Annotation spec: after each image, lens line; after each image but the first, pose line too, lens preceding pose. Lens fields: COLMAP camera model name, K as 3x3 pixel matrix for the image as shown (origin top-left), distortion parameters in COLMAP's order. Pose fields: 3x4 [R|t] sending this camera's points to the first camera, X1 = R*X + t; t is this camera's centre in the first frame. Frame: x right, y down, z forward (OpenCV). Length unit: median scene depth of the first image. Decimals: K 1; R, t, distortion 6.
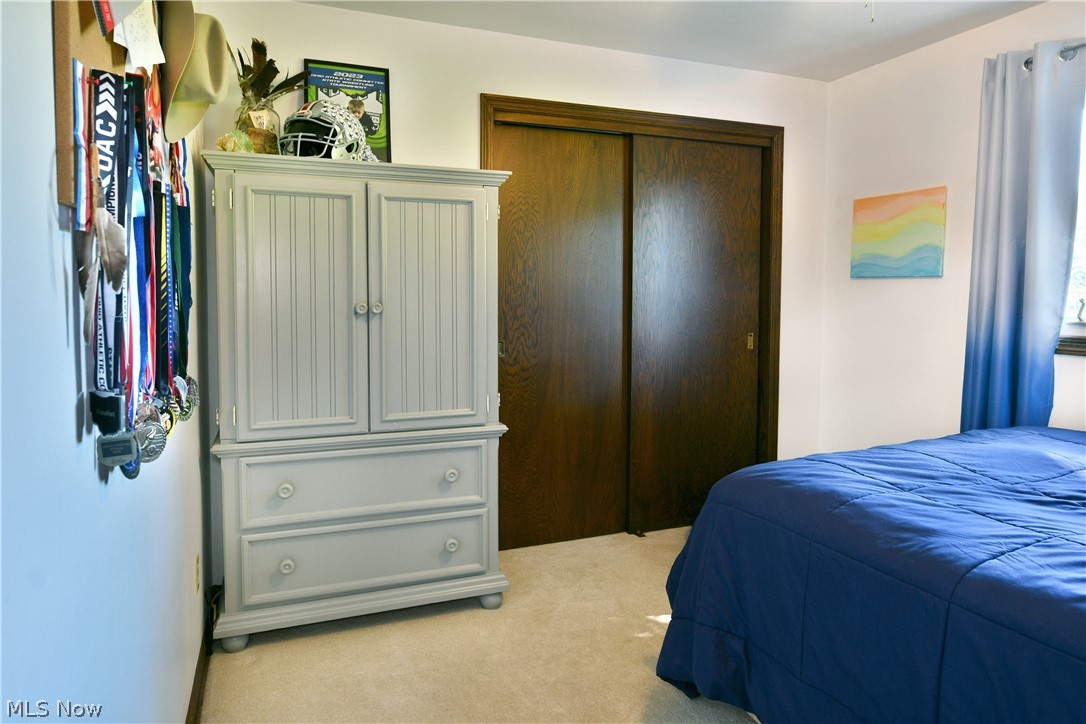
lens RADIAL K [[677.1, 0, 544.0], [0, 677.1, 321.7], [0, 0, 1]] dist [-0.015155, -0.003081]
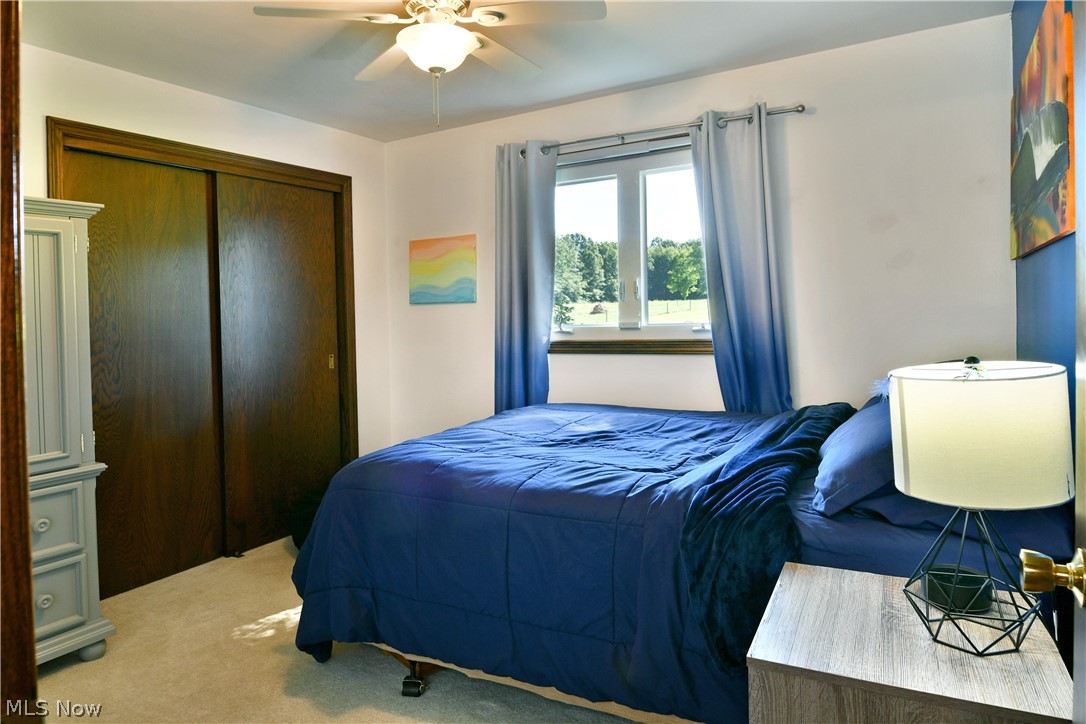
lens RADIAL K [[668.0, 0, 543.0], [0, 668.0, 362.0], [0, 0, 1]] dist [-0.017503, -0.001533]
pose [[0.791538, -0.071682, 0.606901, -0.113434], [0.059224, 0.997420, 0.040565, 0.005968], [-0.608243, 0.003834, 0.793742, -0.128274]]
